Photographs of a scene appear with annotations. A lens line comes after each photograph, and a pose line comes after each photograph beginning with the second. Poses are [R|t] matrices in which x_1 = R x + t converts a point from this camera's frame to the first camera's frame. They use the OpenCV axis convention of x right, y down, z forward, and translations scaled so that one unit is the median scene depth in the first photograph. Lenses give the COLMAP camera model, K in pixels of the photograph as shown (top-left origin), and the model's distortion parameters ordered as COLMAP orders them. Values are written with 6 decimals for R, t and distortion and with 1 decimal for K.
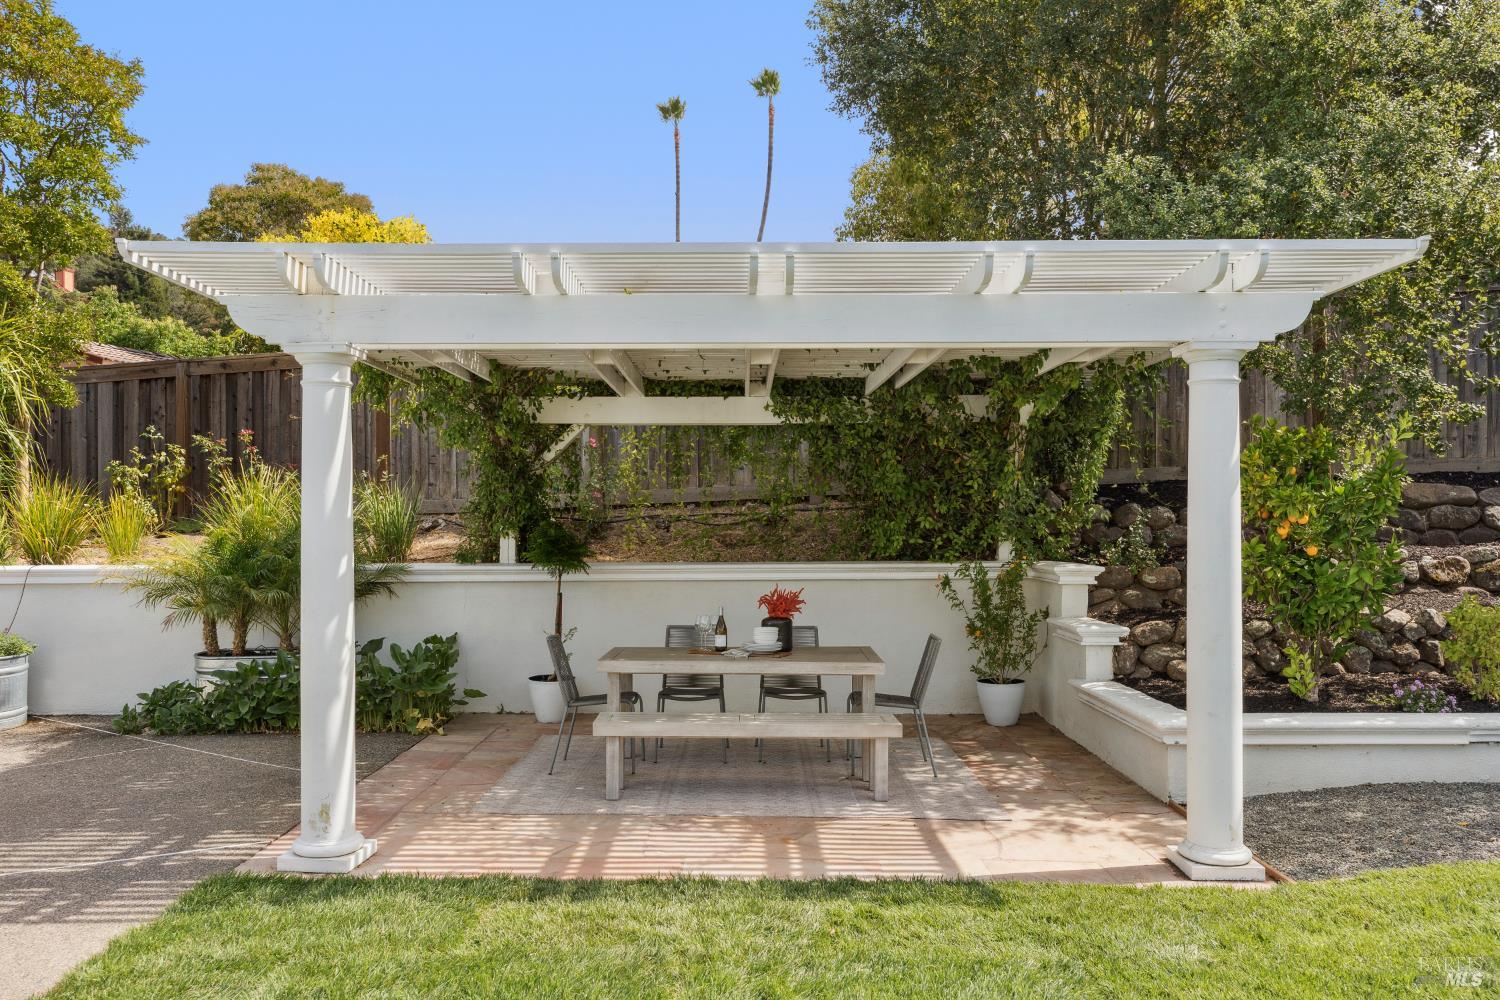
lens RADIAL K [[1145.3, 0, 745.6], [0, 1145.3, 509.2], [0, 0, 1]] dist [0.015419, 0.001037]
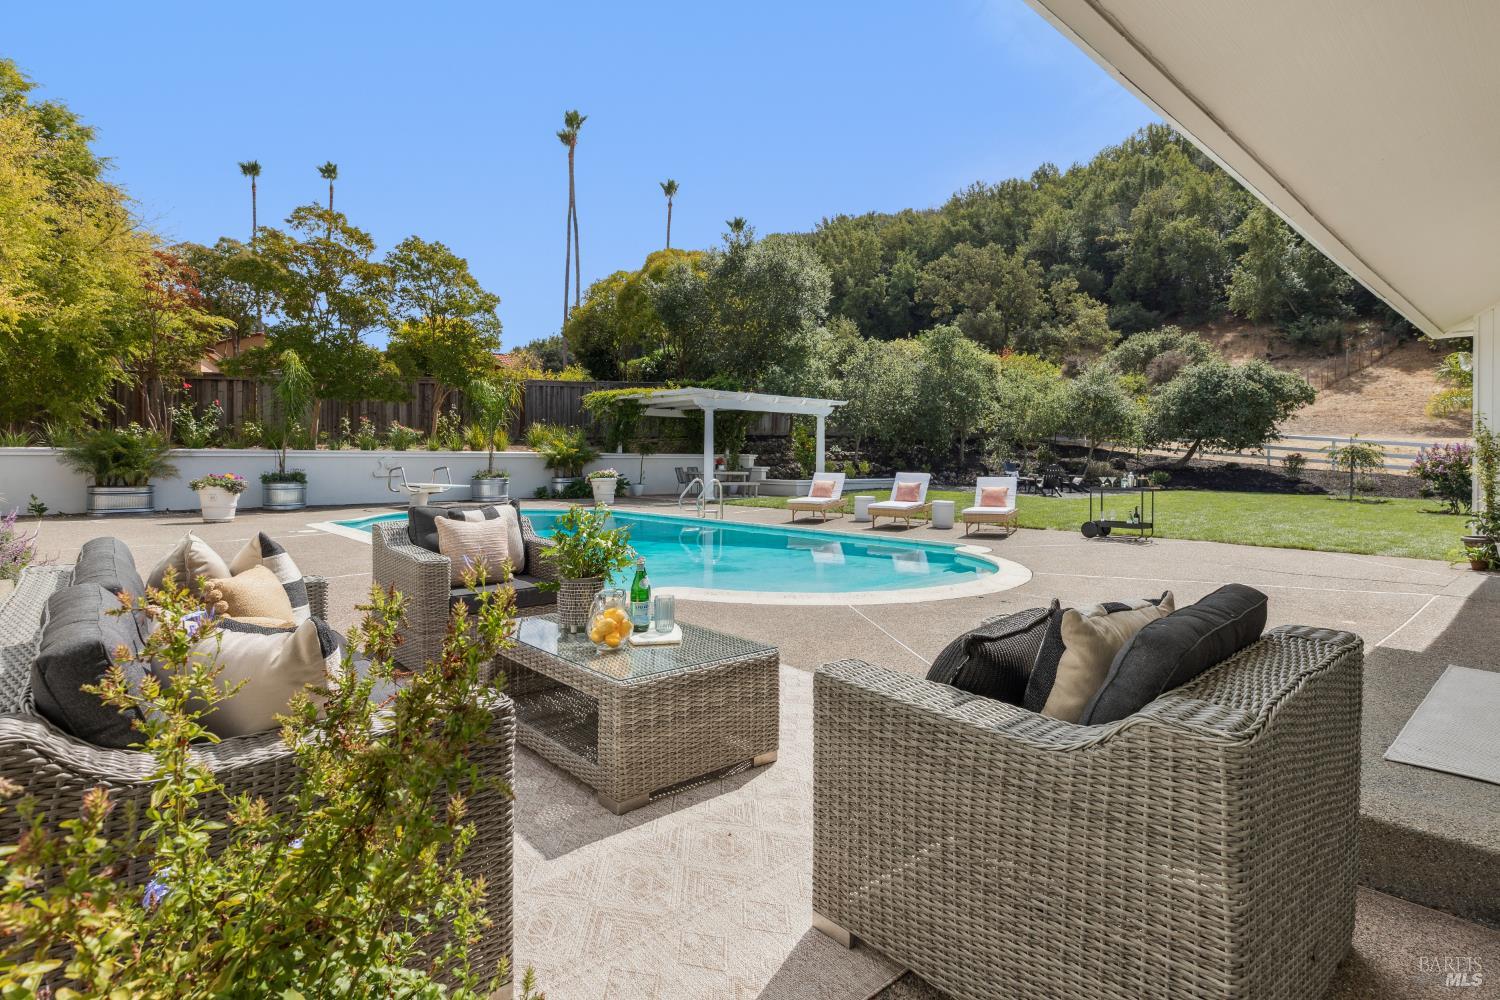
lens RADIAL K [[750.8, 0, 758.9], [0, 750.8, 461.7], [0, 0, 1]] dist [-0.001315, 0.001273]
pose [[0.742949, 0.007369, 0.669307, -1.710032], [-0.017186, 0.999820, 0.008069, 0.056983], [-0.669127, -0.017497, 0.742942, -1.201985]]
